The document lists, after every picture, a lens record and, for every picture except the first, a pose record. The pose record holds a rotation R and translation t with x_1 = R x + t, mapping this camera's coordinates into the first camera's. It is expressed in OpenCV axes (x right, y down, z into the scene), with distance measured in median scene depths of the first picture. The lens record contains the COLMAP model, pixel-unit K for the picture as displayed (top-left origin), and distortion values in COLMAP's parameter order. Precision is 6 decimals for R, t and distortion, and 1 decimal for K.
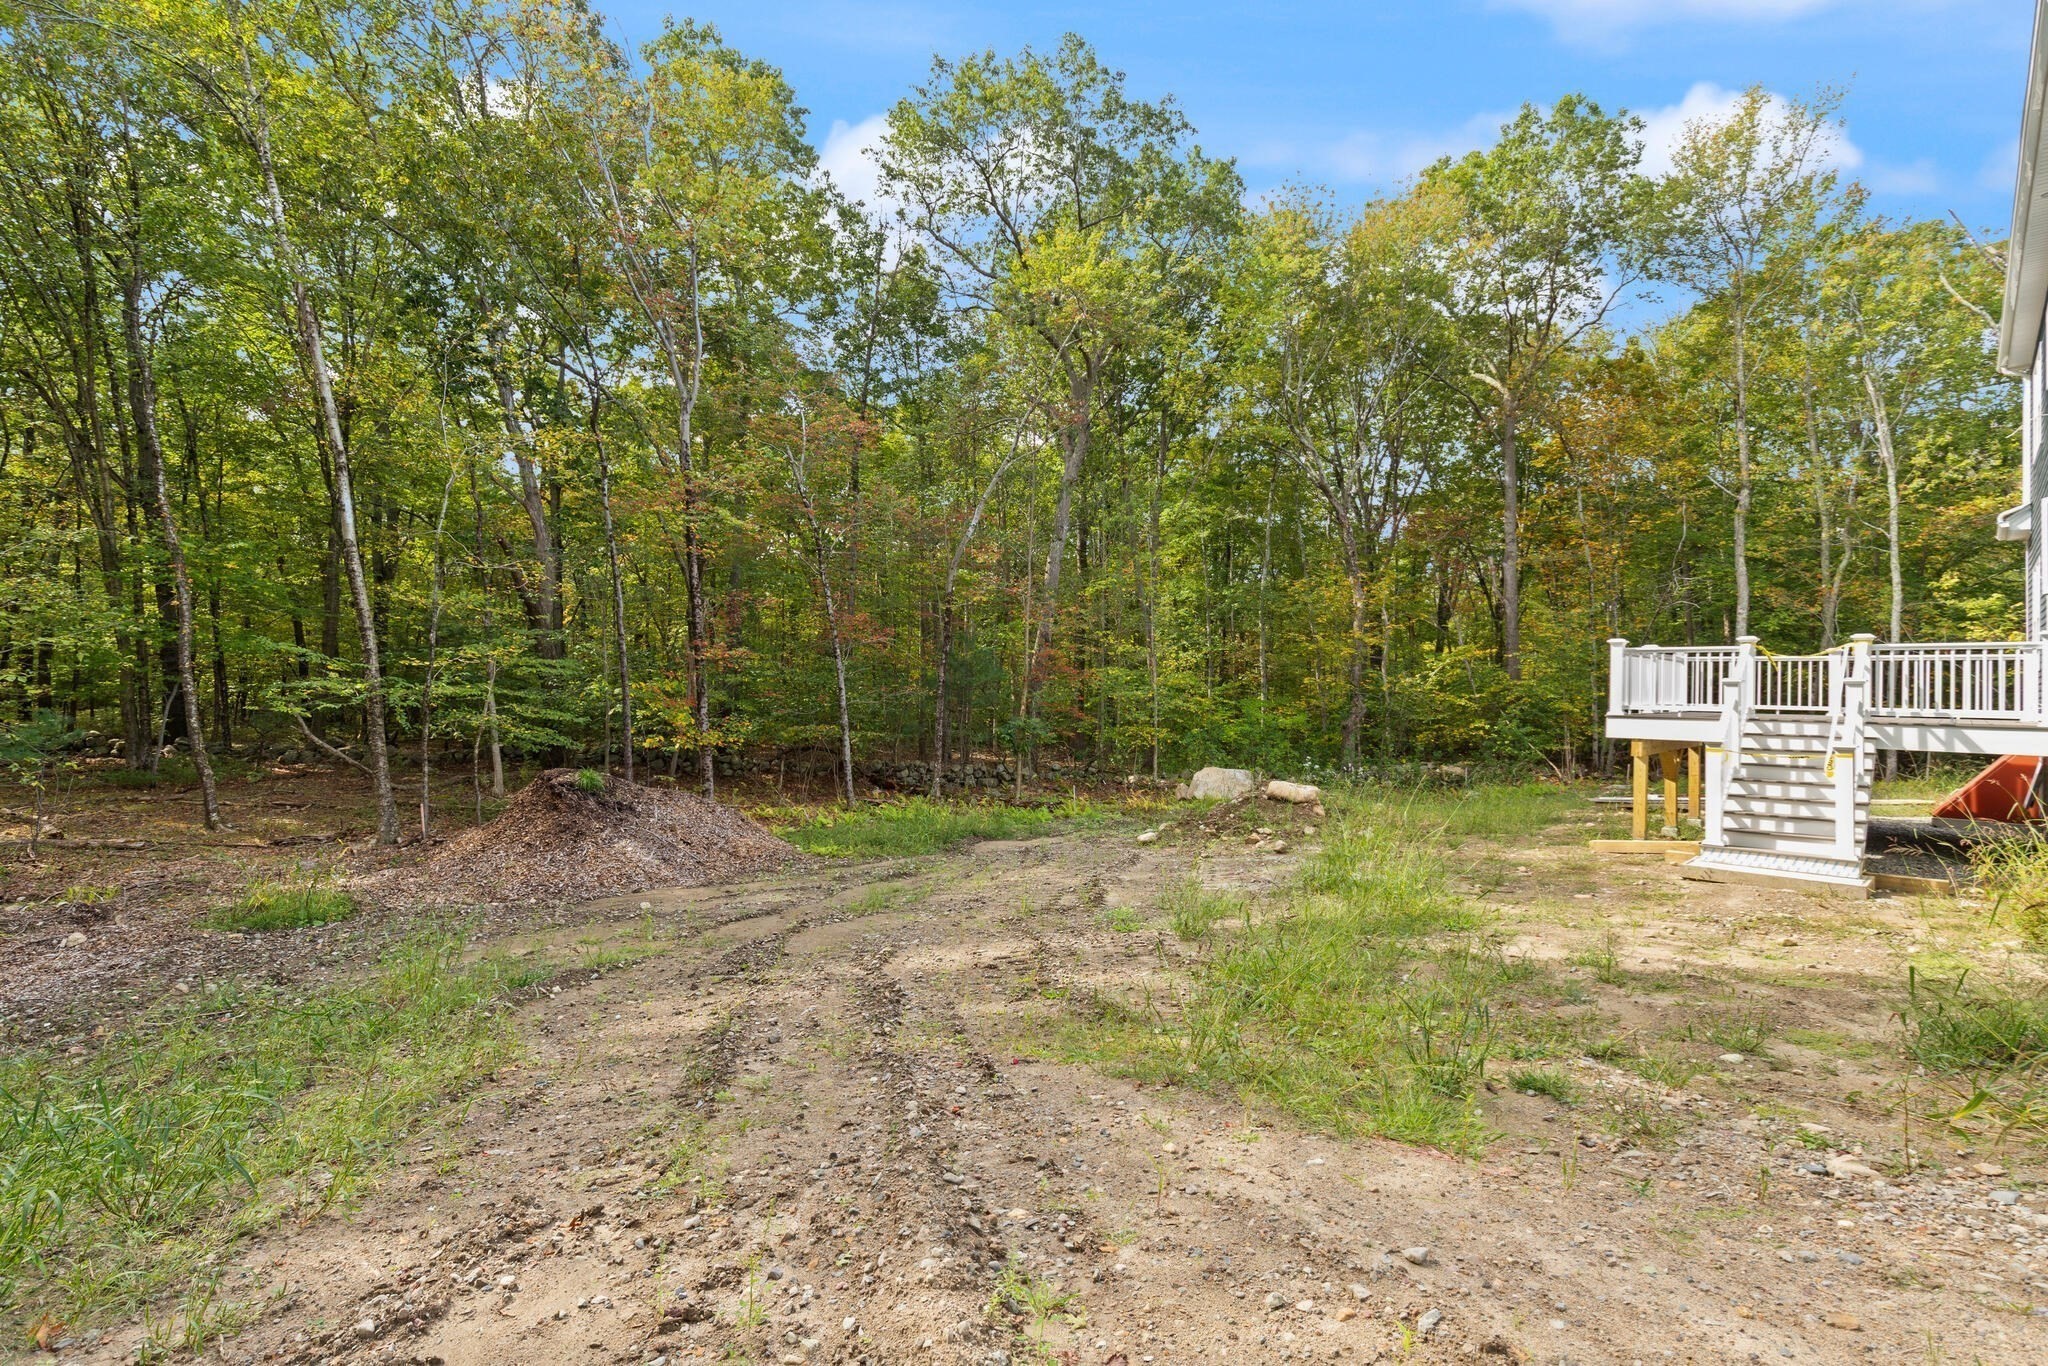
lens RADIAL K [[942.5, 0, 1033.5], [0, 942.5, 681.3], [0, 0, 1]] dist [-0.000545, -0.000147]
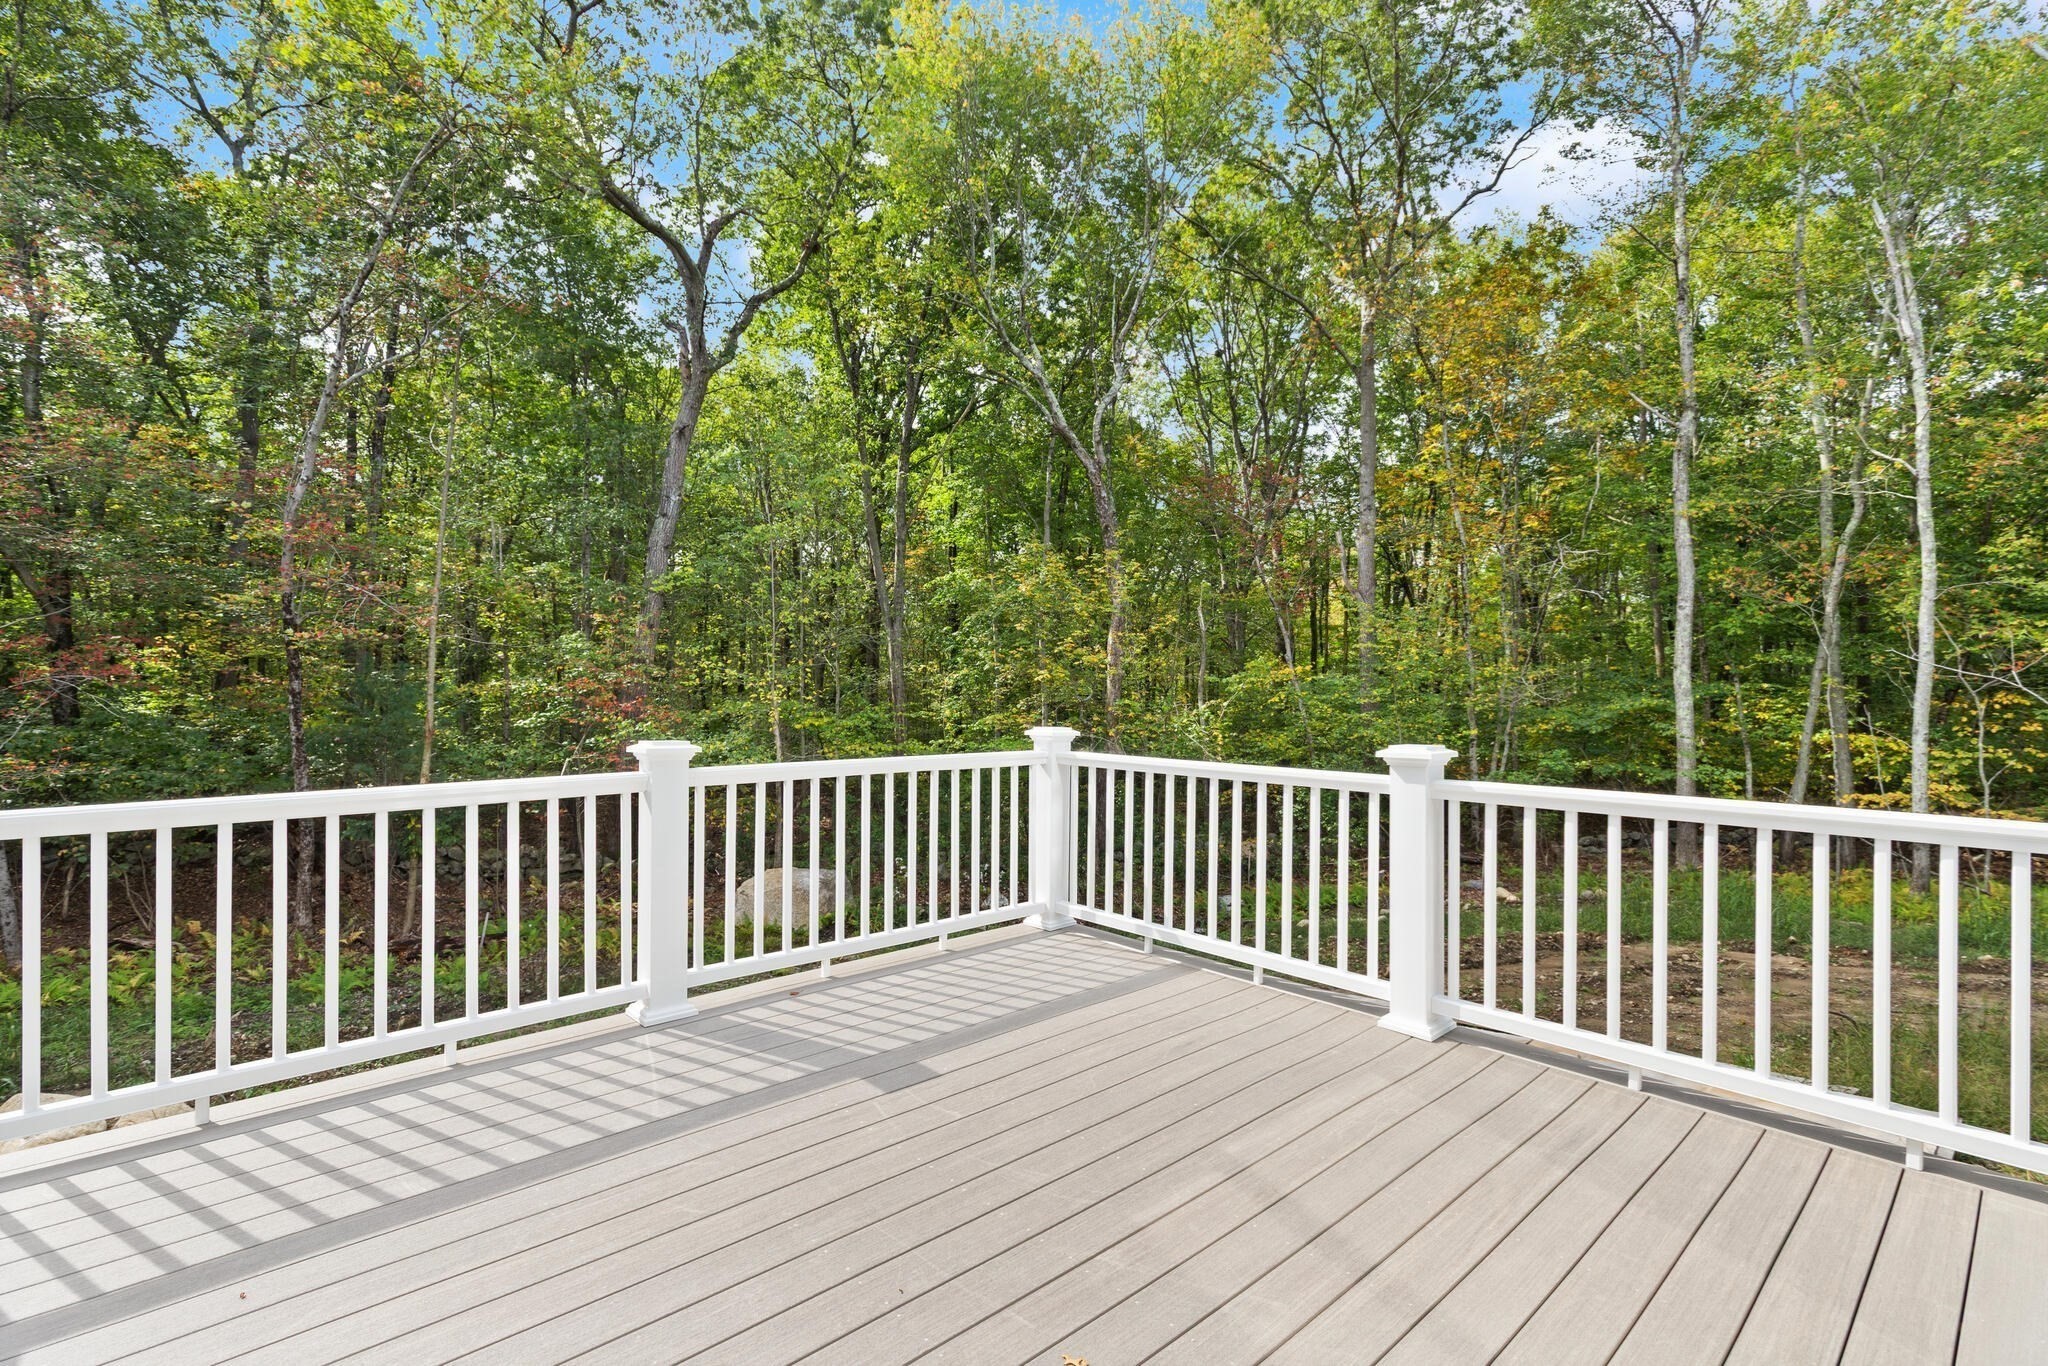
lens RADIAL K [[942.5, 0, 1033.5], [0, 942.5, 681.3], [0, 0, 1]] dist [-0.000545, -0.000147]
pose [[0.998720, -0.004070, -0.050411, 0.357846], [0.003952, 0.999989, -0.002434, -0.023025], [0.050420, 0.002232, 0.998726, 0.355862]]
